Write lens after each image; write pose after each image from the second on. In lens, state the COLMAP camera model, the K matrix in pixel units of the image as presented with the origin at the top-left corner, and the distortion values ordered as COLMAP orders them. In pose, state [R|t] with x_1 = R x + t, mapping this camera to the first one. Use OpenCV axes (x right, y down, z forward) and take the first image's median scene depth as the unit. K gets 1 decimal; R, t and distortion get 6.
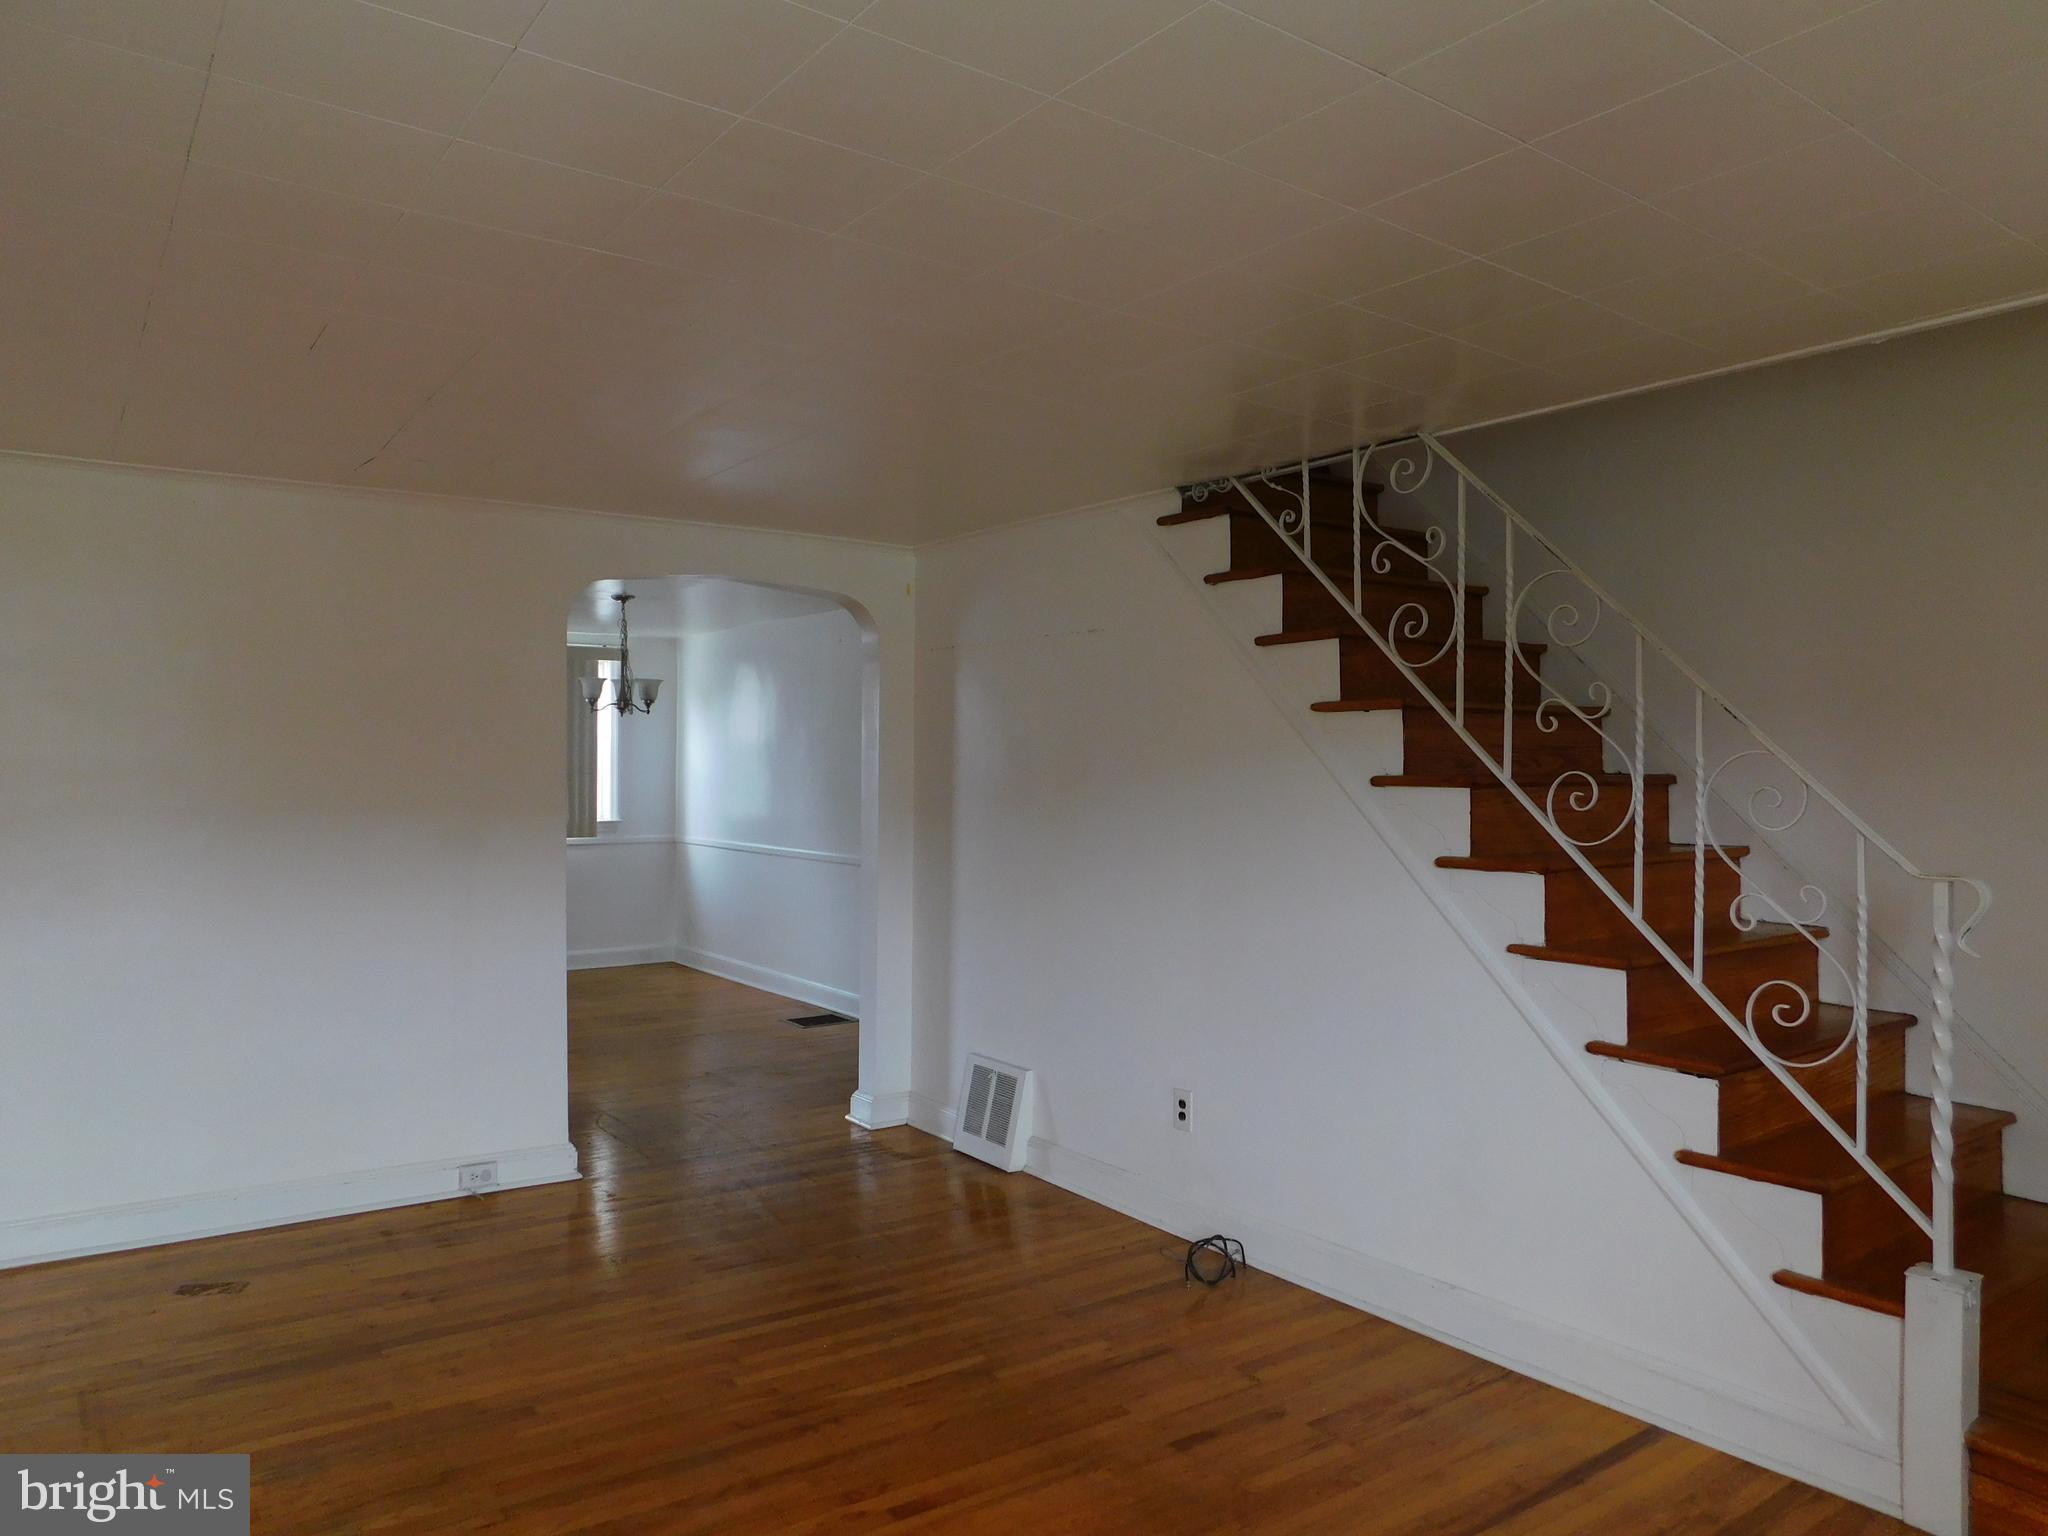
lens RADIAL K [[1393.4, 0, 1009.7], [0, 1393.4, 767.2], [0, 0, 1]] dist [-0.058823, 0.051725]
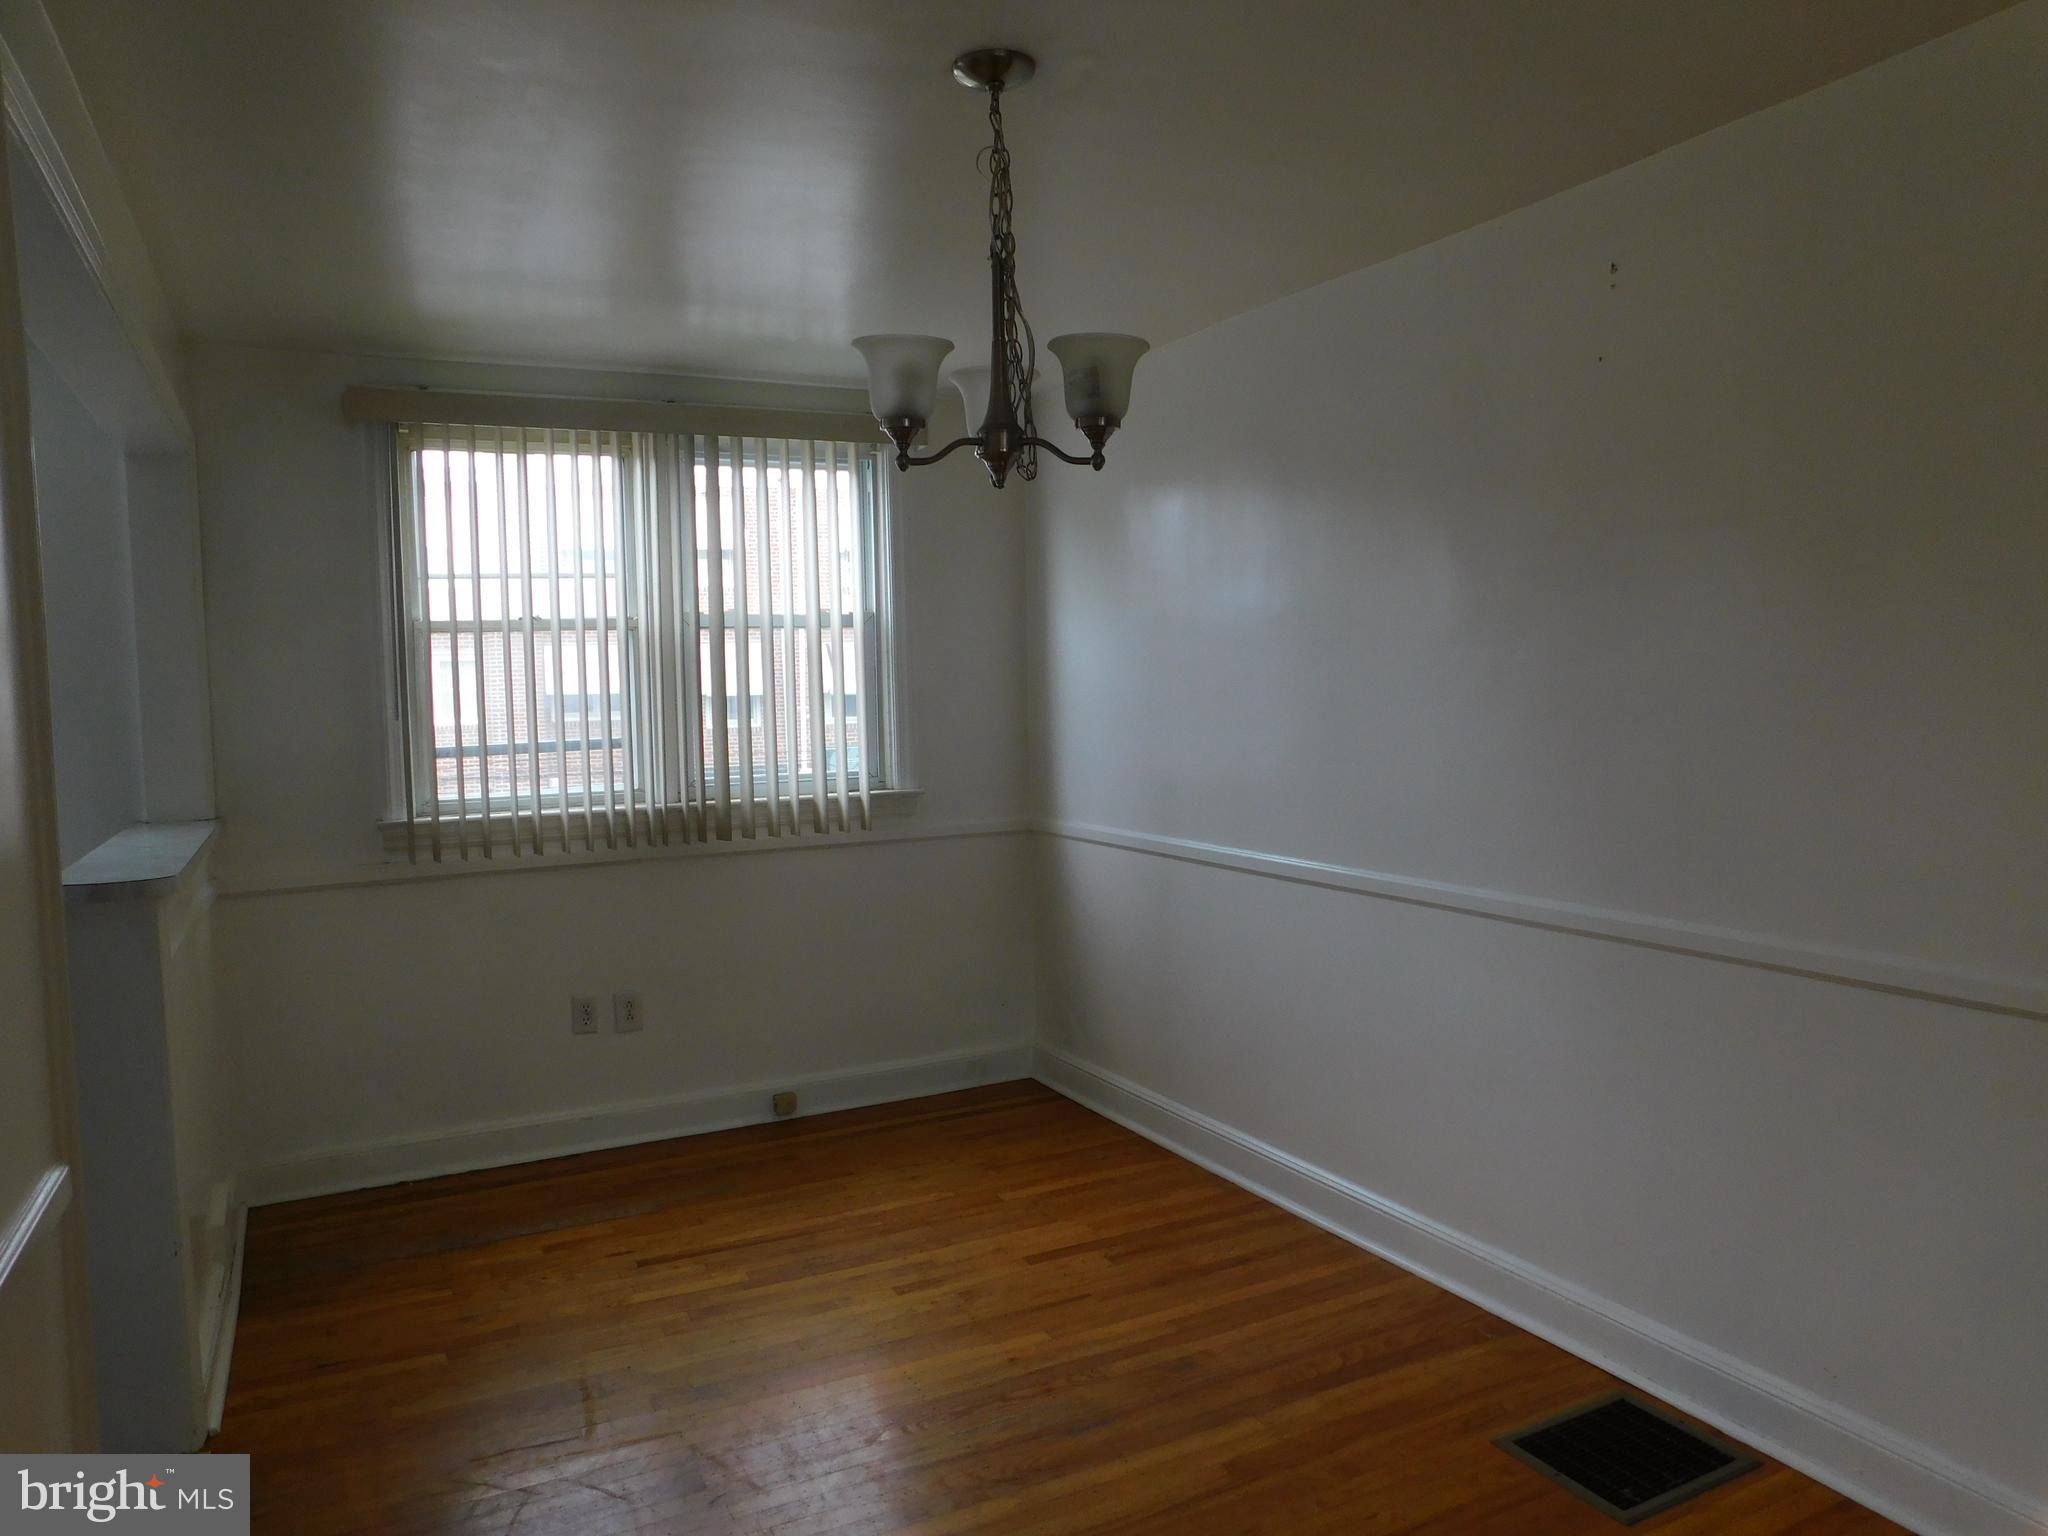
lens RADIAL K [[1393.4, 0, 1019.2], [0, 1393.4, 759.6], [0, 0, 1]] dist [-0.058823, 0.051725]
pose [[0.989010, -0.022517, -0.146123, -0.485641], [0.030739, 0.998054, 0.054254, 0.009401], [0.144617, -0.058150, 0.987778, 1.477478]]
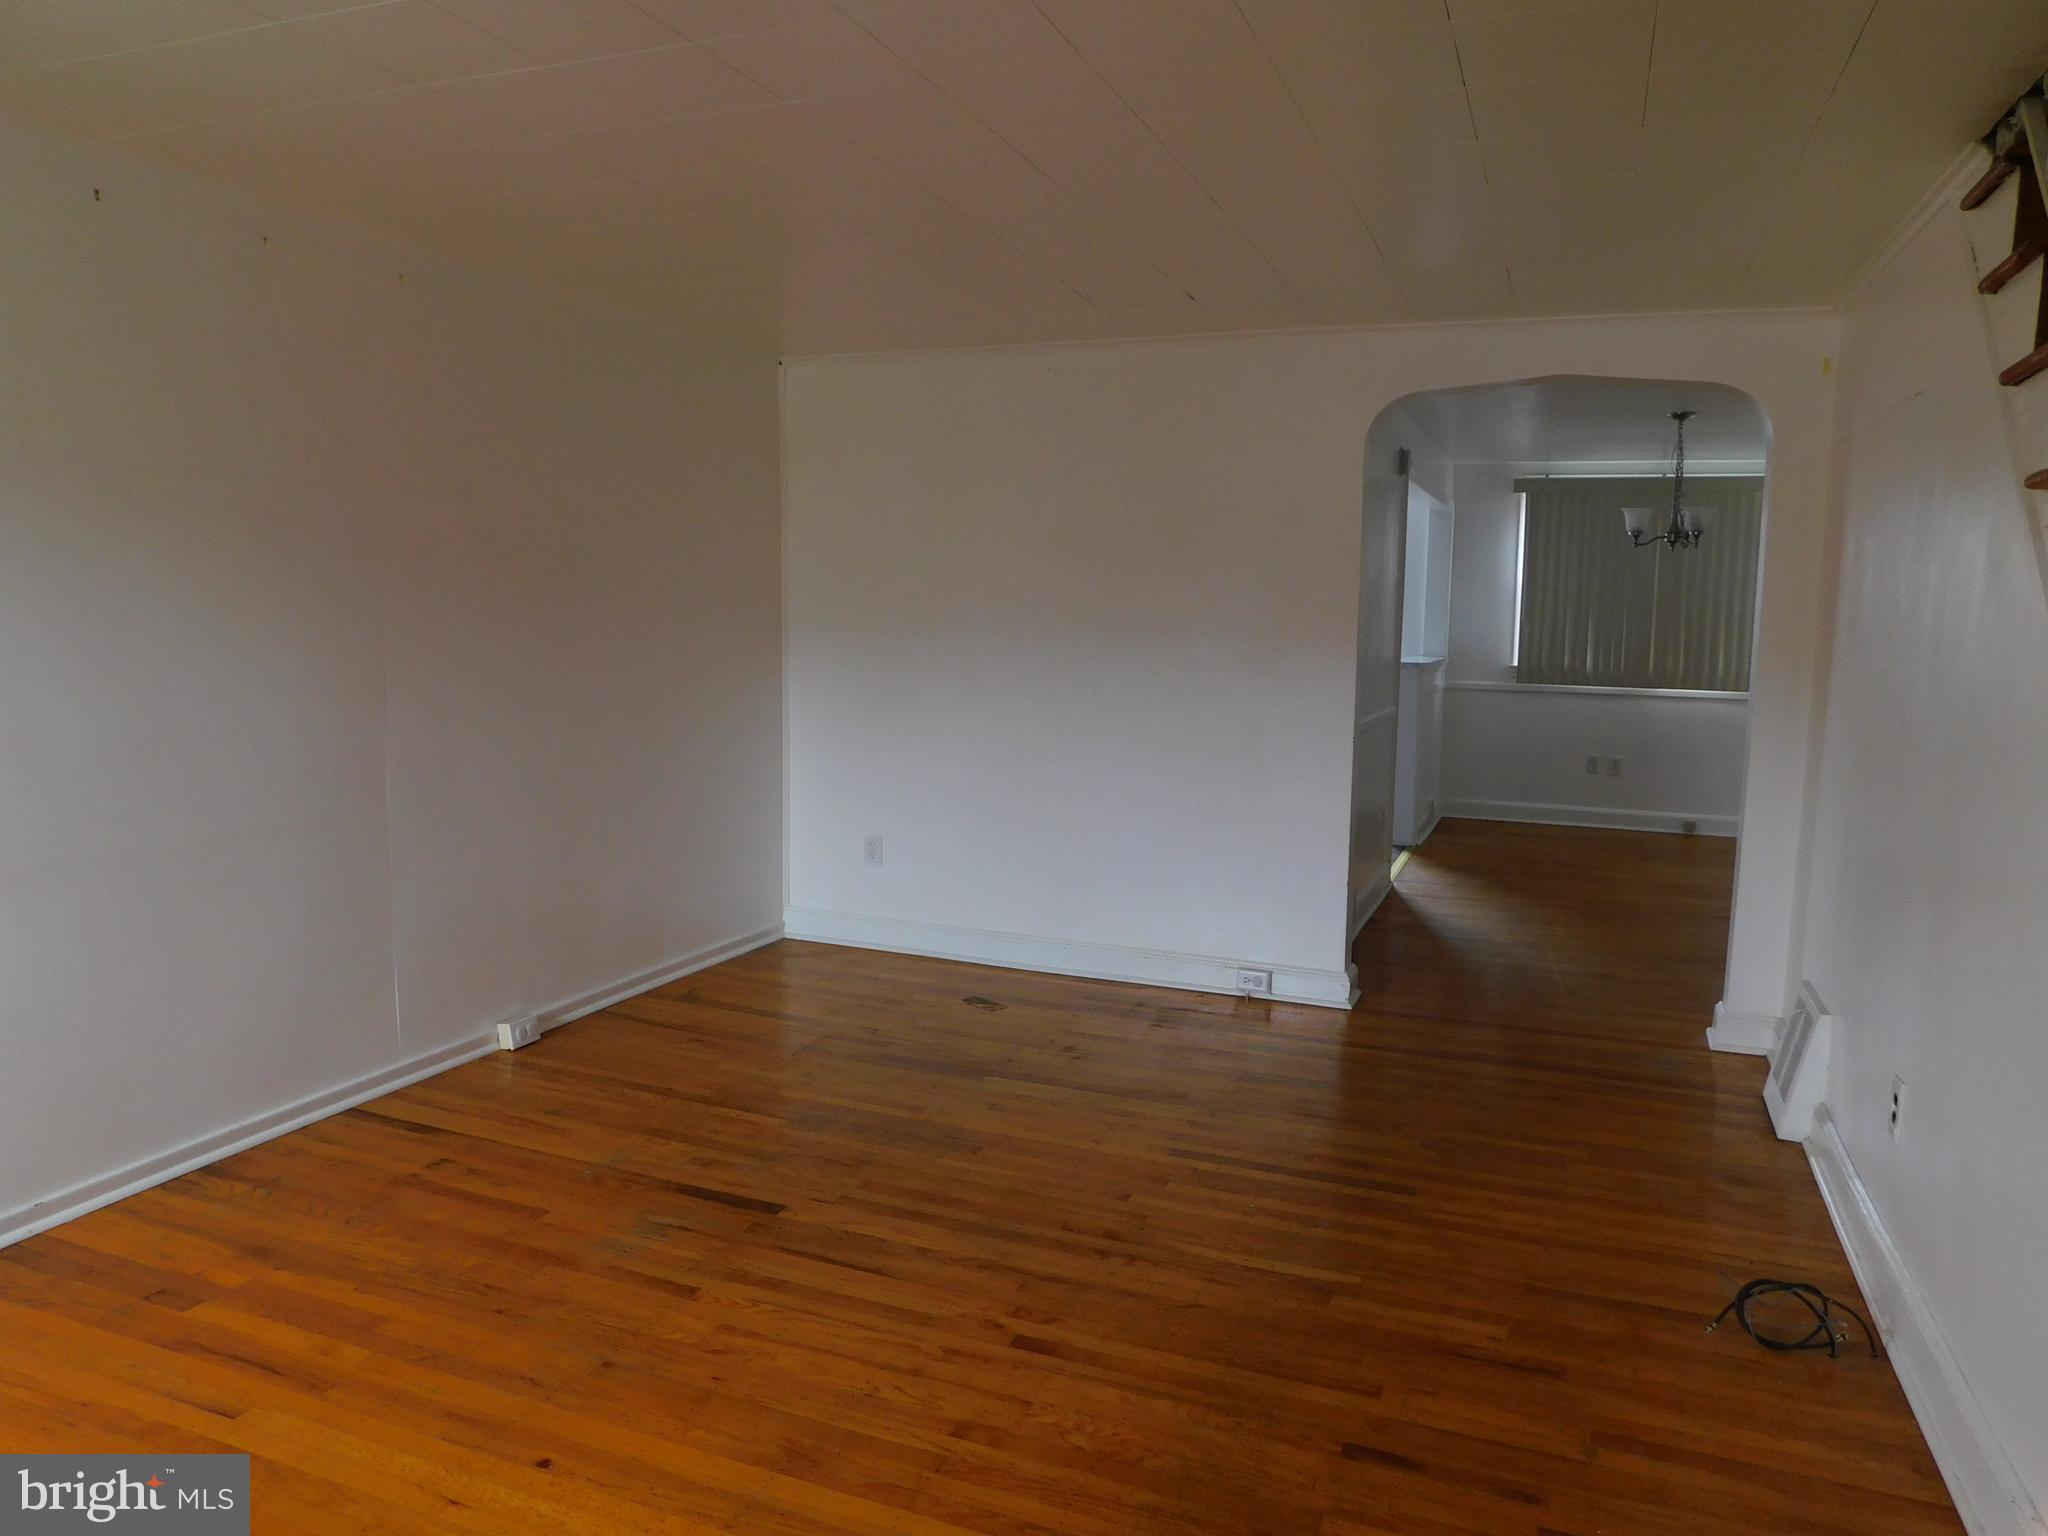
lens RADIAL K [[1393.4, 0, 1043.7], [0, 1393.4, 764.2], [0, 0, 1]] dist [-0.058823, 0.051725]
pose [[0.553347, 0.099715, -0.826961, 0.502426], [-0.015139, 0.993849, 0.109707, 0.017611], [0.832814, -0.048187, 0.551452, 0.351339]]
